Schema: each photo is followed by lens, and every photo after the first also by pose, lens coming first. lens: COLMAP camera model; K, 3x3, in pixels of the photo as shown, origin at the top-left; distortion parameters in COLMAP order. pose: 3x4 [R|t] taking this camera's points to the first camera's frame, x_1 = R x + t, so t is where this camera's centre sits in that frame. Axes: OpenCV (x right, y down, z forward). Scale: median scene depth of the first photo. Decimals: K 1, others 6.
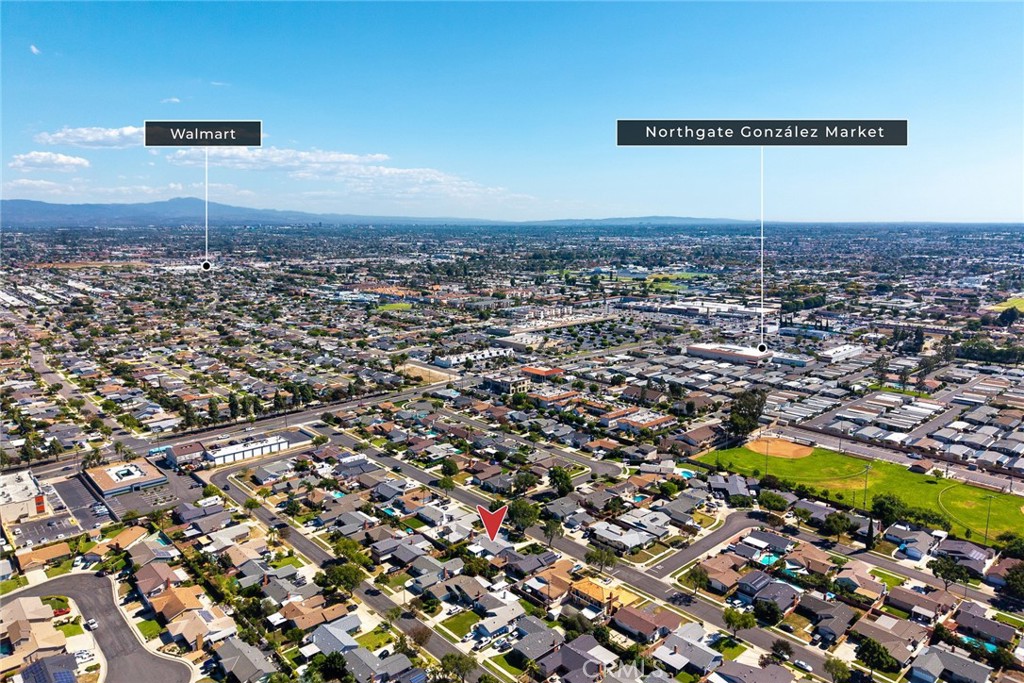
lens RADIAL K [[683.3, 0, 512.0], [0, 683.3, 341.5], [0, 0, 1]] dist [0.004762, -0.062550]
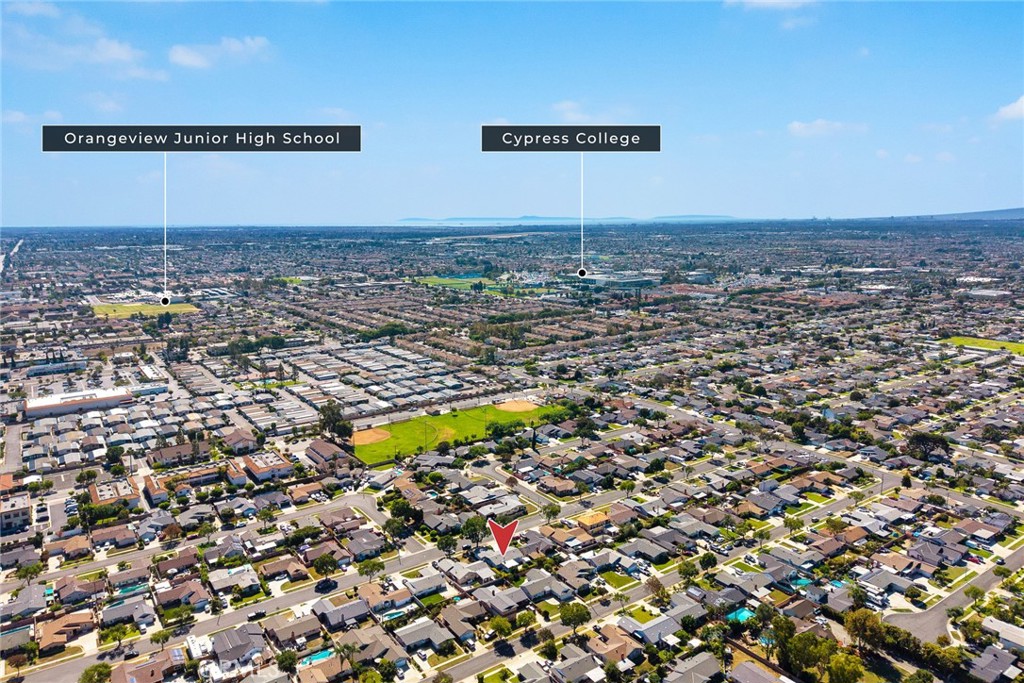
lens RADIAL K [[683.3, 0, 512.0], [0, 683.3, 341.5], [0, 0, 1]] dist [0.004762, -0.062550]
pose [[0.131624, -0.178331, 0.975127, -0.901526], [0.192264, 0.969599, 0.151368, -0.175738], [-0.972476, 0.167559, 0.161909, 0.650046]]
